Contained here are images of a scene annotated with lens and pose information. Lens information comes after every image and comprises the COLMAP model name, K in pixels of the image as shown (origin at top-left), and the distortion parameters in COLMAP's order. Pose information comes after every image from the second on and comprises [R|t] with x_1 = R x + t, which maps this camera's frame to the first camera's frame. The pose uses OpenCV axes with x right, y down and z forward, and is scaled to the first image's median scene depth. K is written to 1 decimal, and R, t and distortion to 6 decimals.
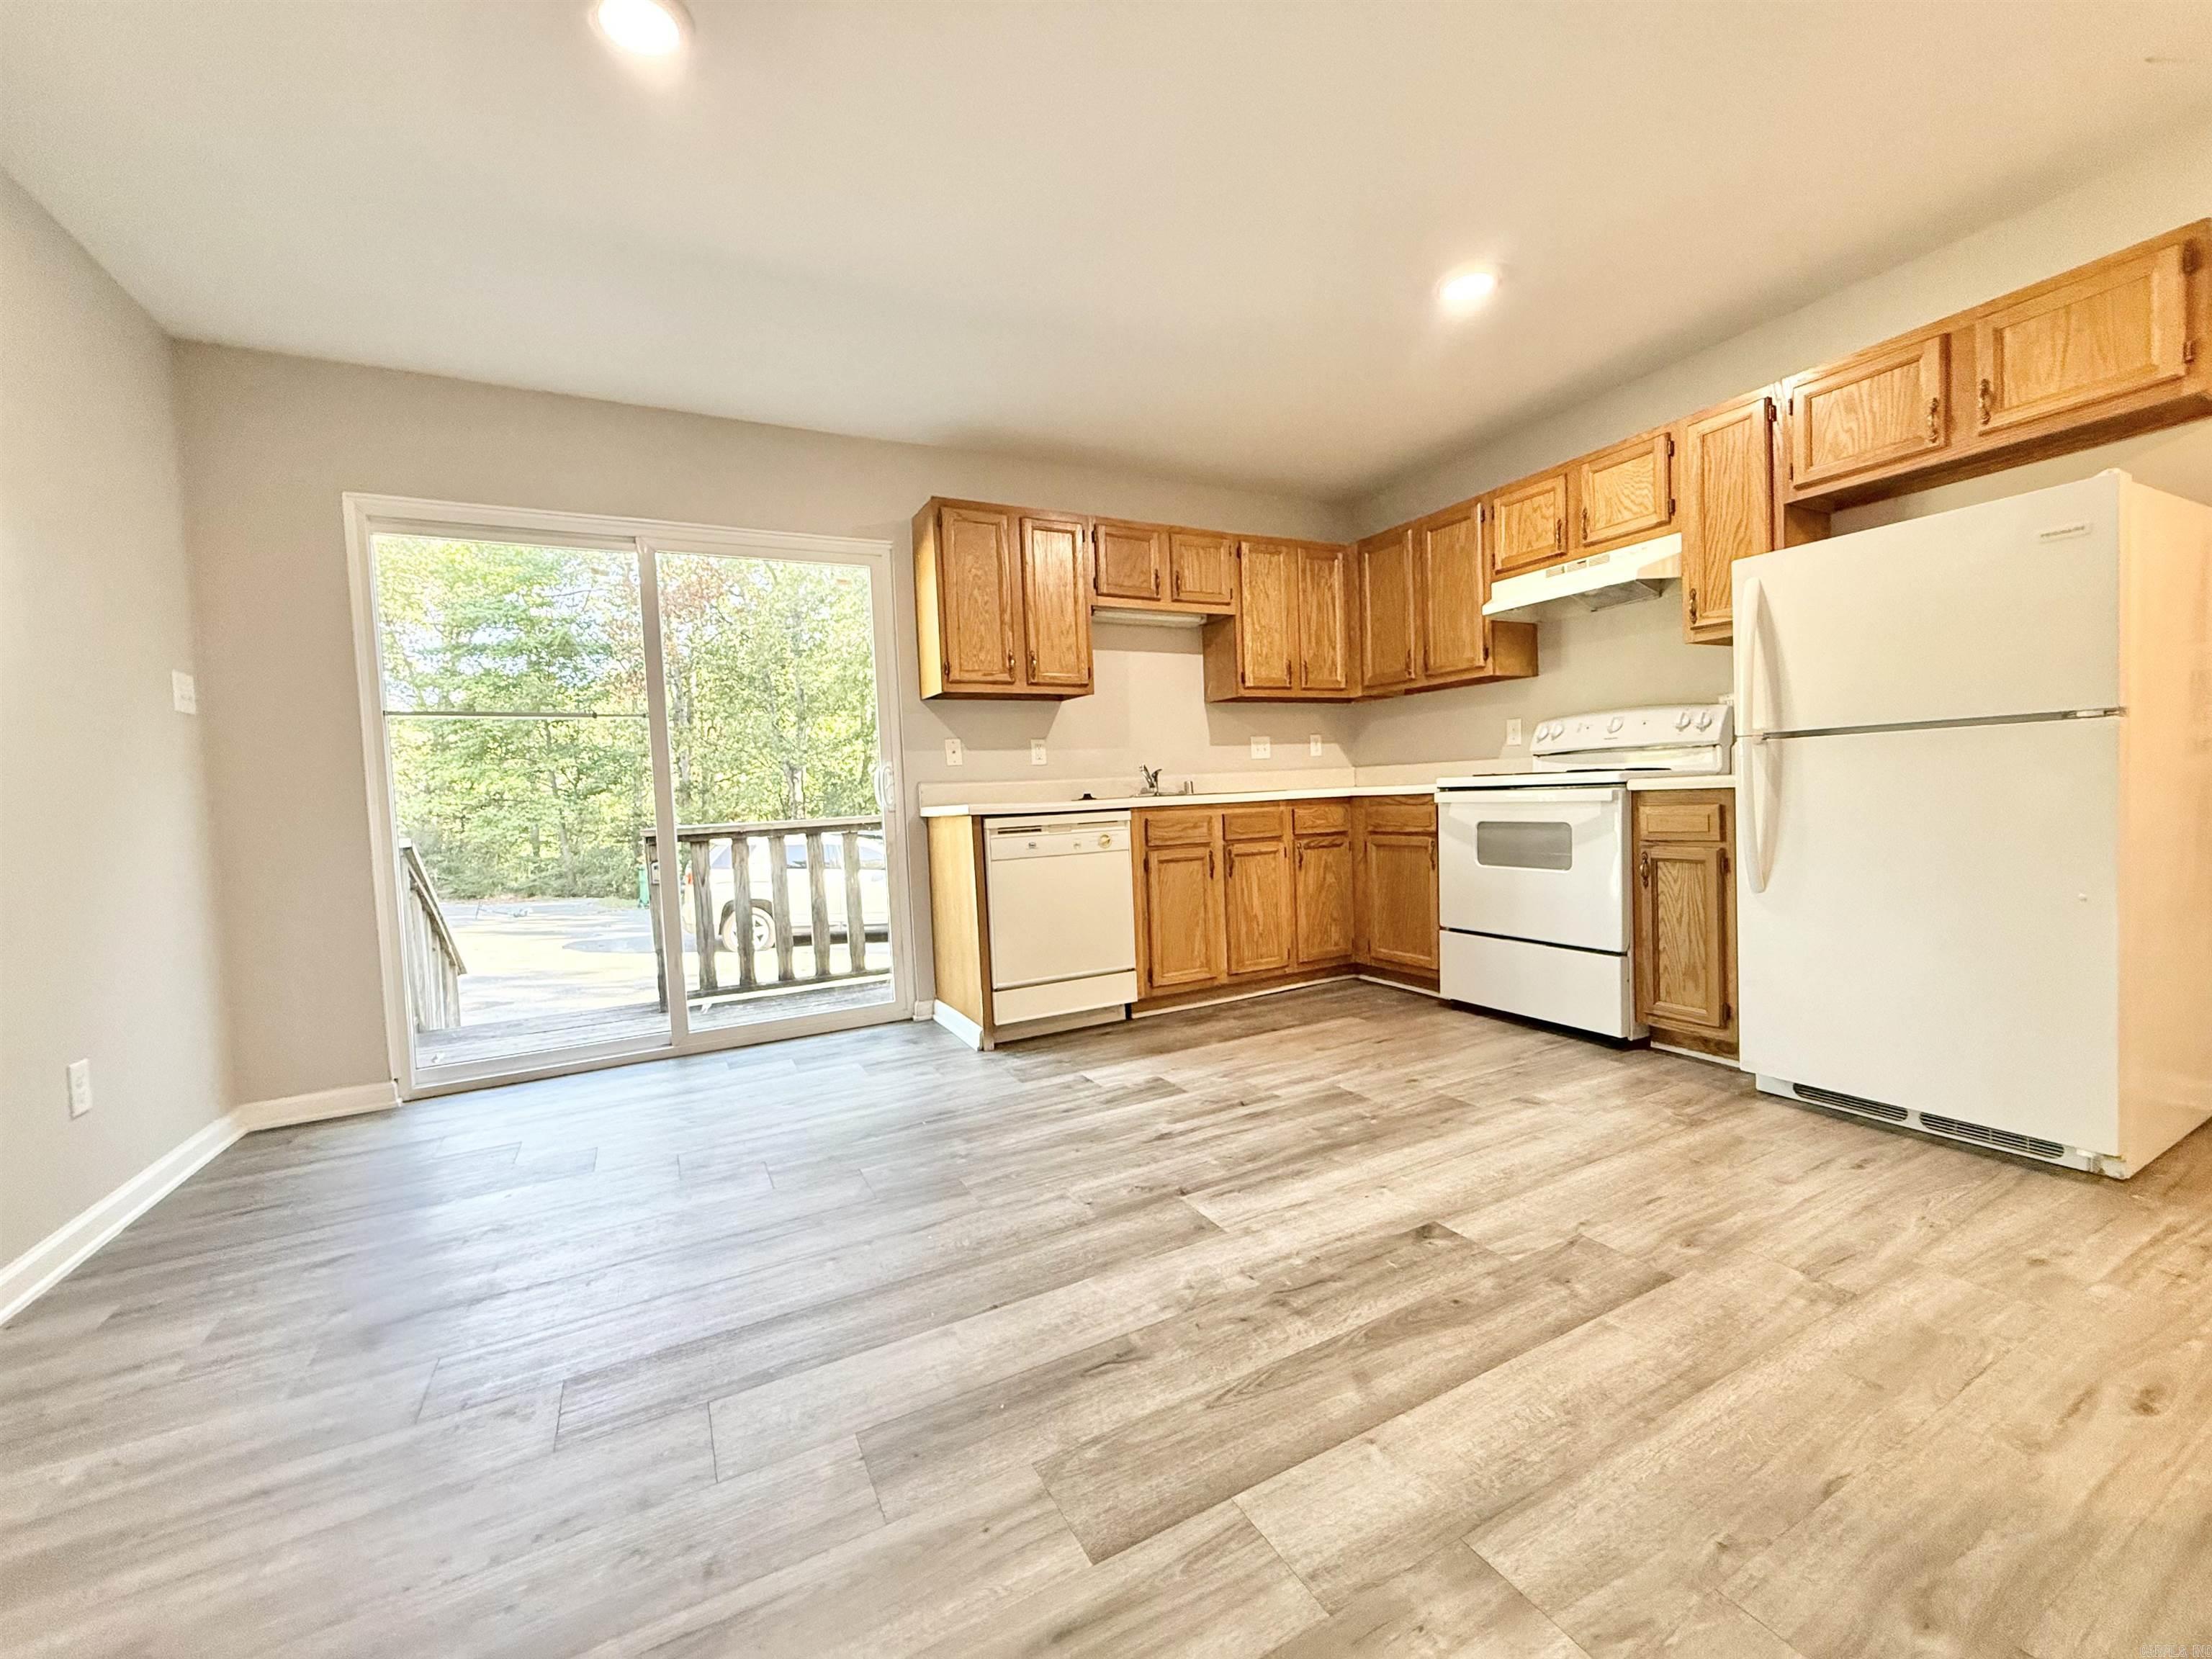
lens RADIAL K [[877.3, 0, 1092.2], [0, 877.3, 821.8], [0, 0, 1]] dist [0.005337, -0.000189]
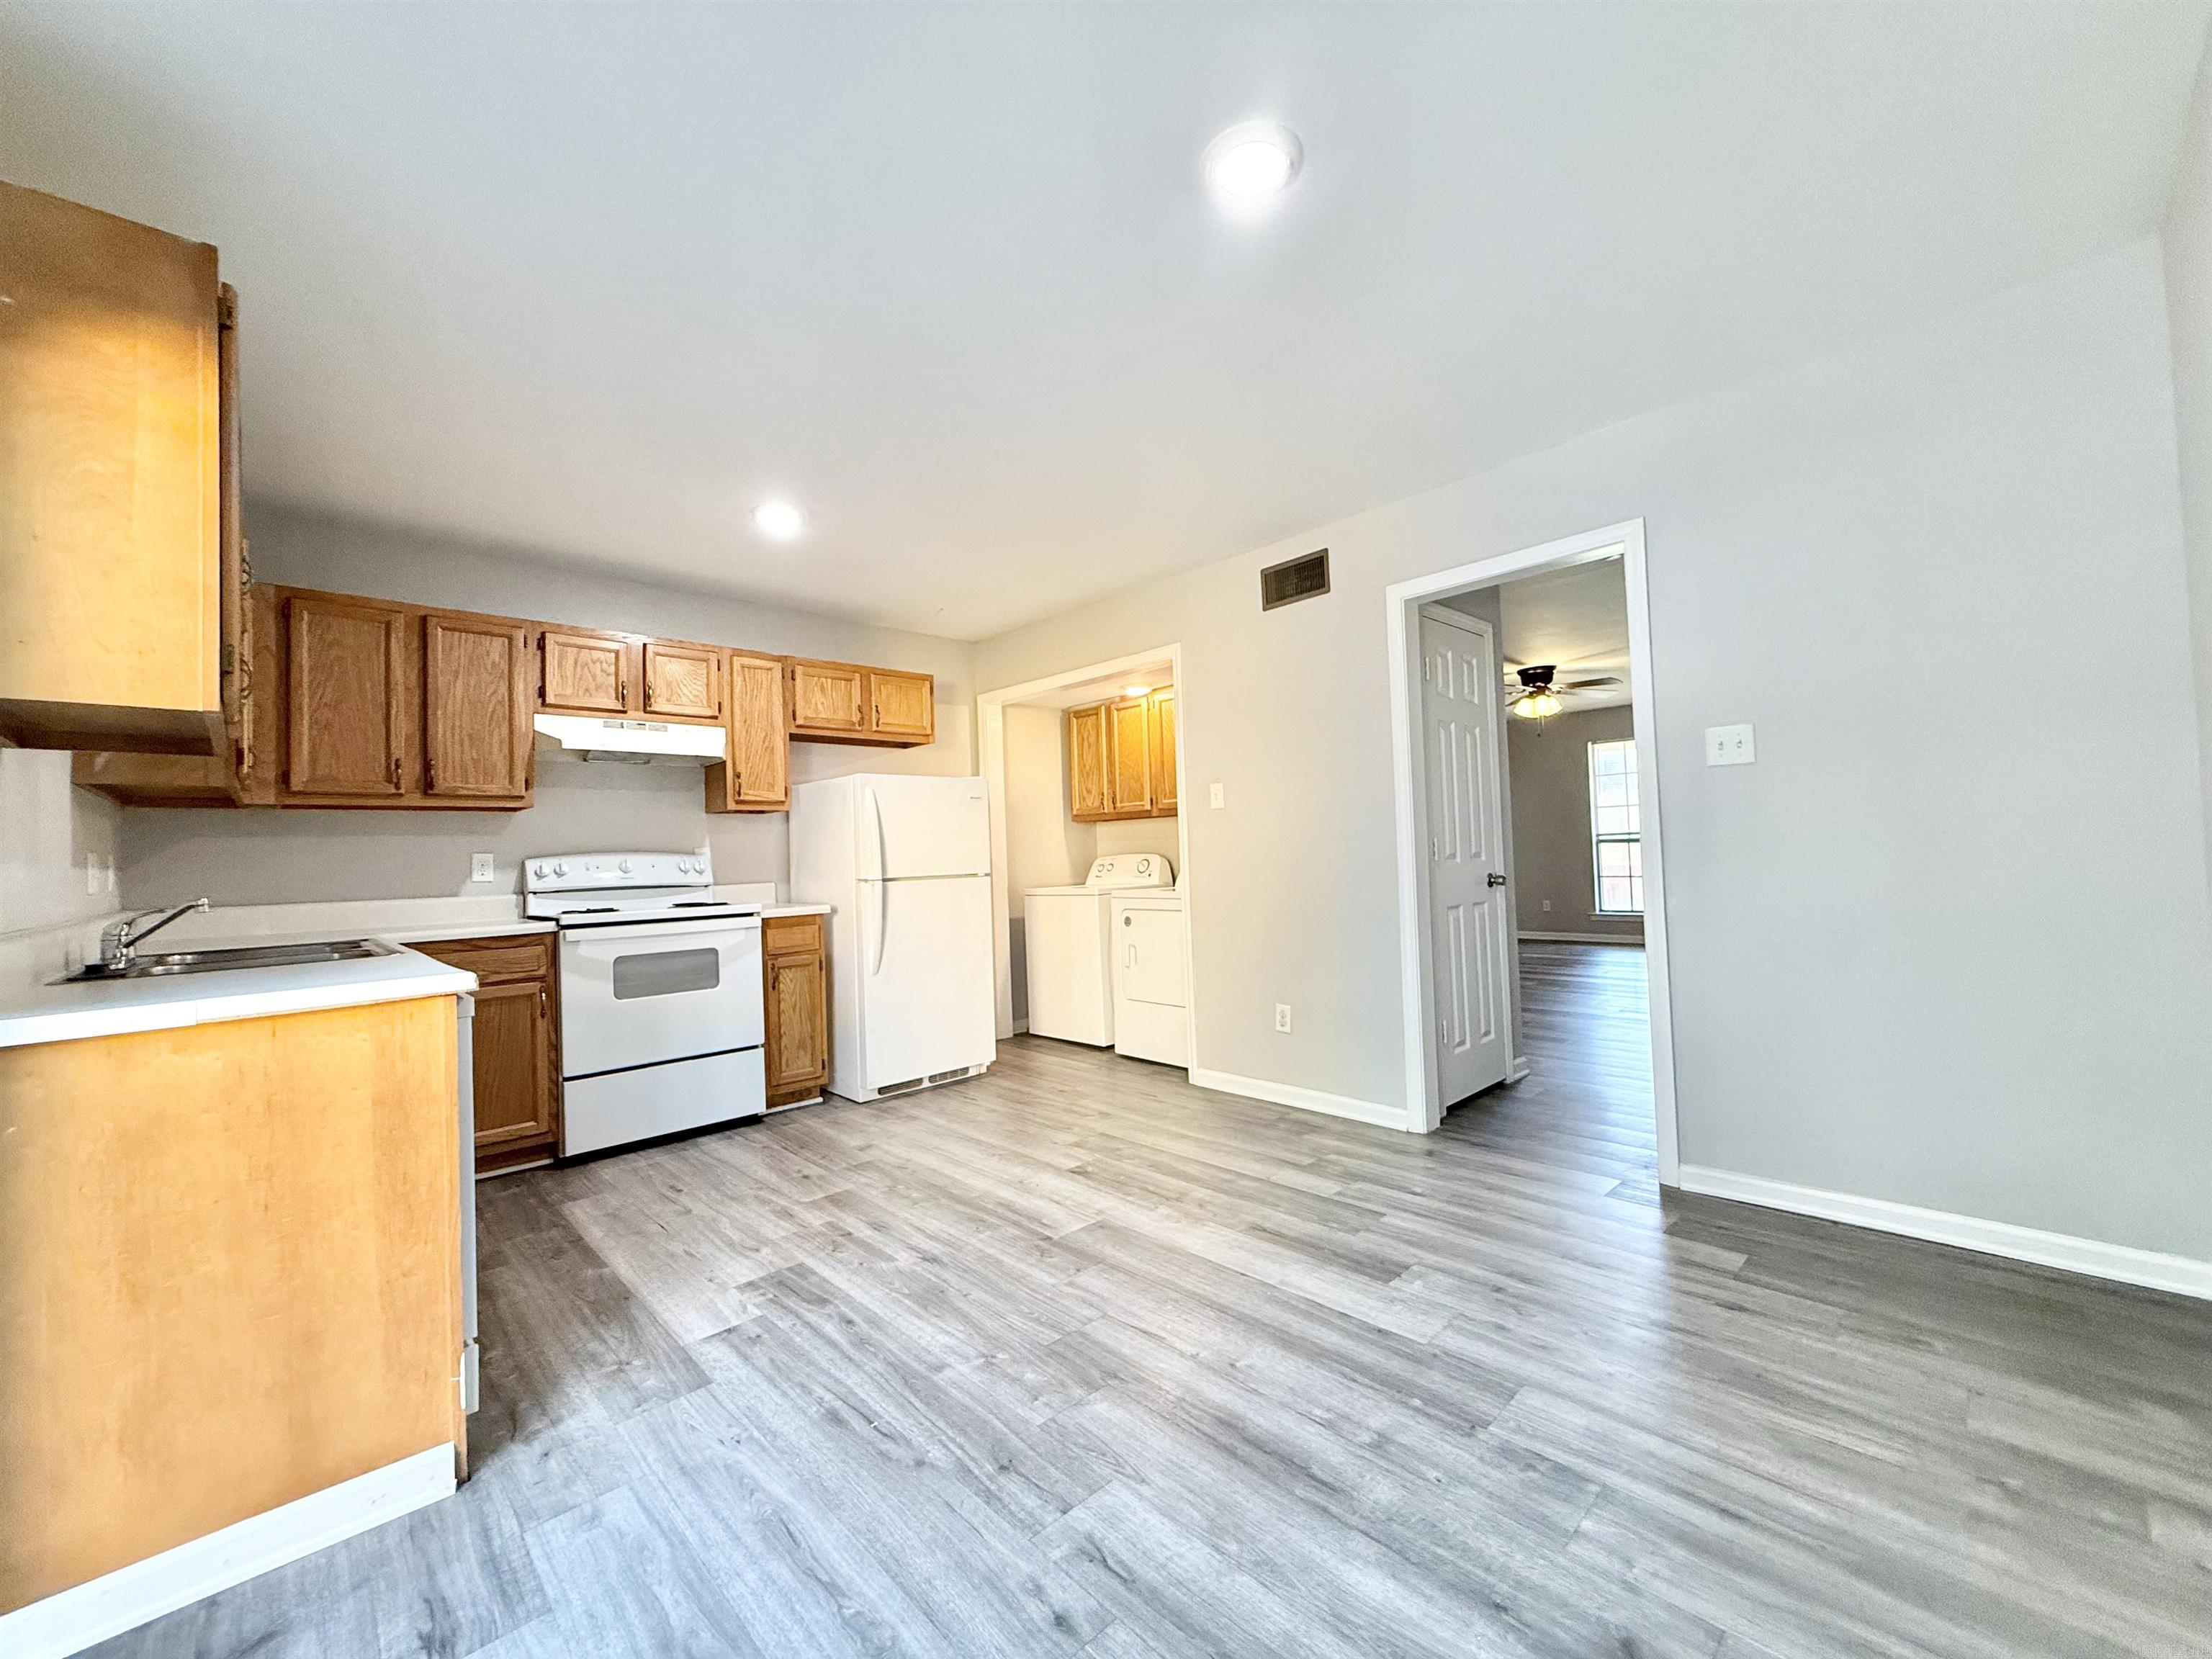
lens RADIAL K [[877.3, 0, 1098.6], [0, 877.3, 832.1], [0, 0, 1]] dist [0.005337, -0.000189]
pose [[-0.272089, 0.079552, 0.958978, -0.918818], [0.079362, 0.995037, -0.060026, -0.051711], [-0.958994, 0.059774, -0.277052, 0.997173]]
